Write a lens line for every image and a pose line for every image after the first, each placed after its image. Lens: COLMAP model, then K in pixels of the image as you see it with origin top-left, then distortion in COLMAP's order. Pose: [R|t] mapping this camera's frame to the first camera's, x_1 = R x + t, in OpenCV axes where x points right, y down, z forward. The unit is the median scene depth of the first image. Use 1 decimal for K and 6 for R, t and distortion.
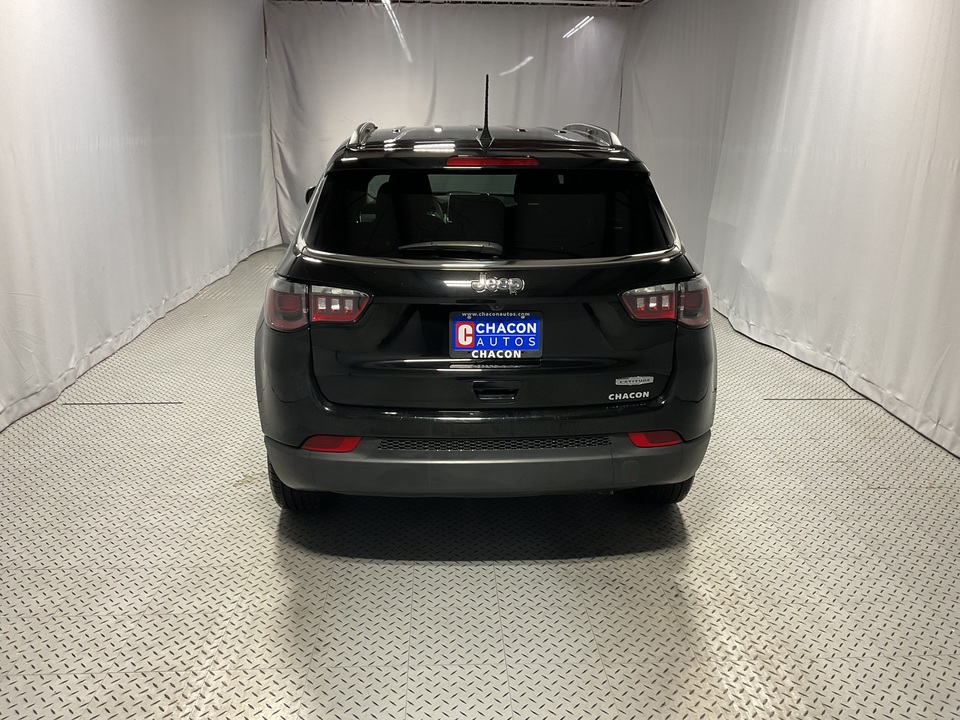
lens RADIAL K [[811.4, 0, 480.2], [0, 811.4, 356.3], [0, 0, 1]] dist [0.033624, -0.020175]
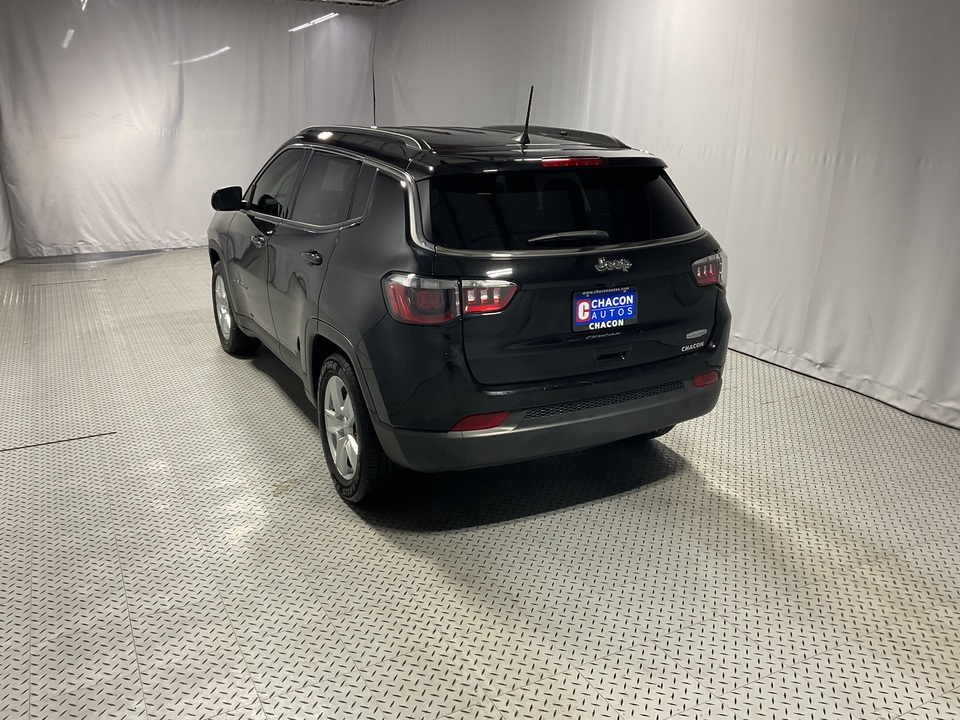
lens RADIAL K [[811.4, 0, 494.9], [0, 811.4, 353.3], [0, 0, 1]] dist [0.033624, -0.020175]
pose [[0.903220, -0.123925, 0.410898, -0.620200], [0.120618, 0.992114, 0.034080, -0.020874], [-0.411881, 0.018780, 0.911044, -0.013164]]
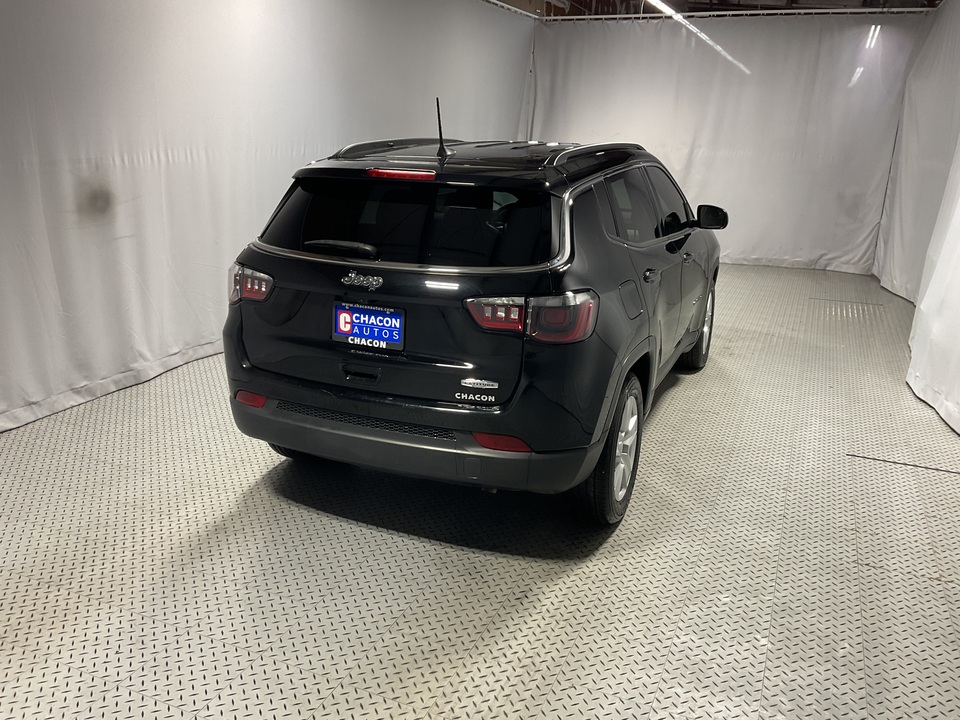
lens RADIAL K [[811.4, 0, 495.8], [0, 811.4, 360.3], [0, 0, 1]] dist [0.033624, -0.020175]
pose [[0.897867, 0.132896, -0.419731, 0.665370], [-0.137640, 0.990298, 0.019117, -0.024259], [0.418199, 0.040608, 0.907447, 0.039701]]
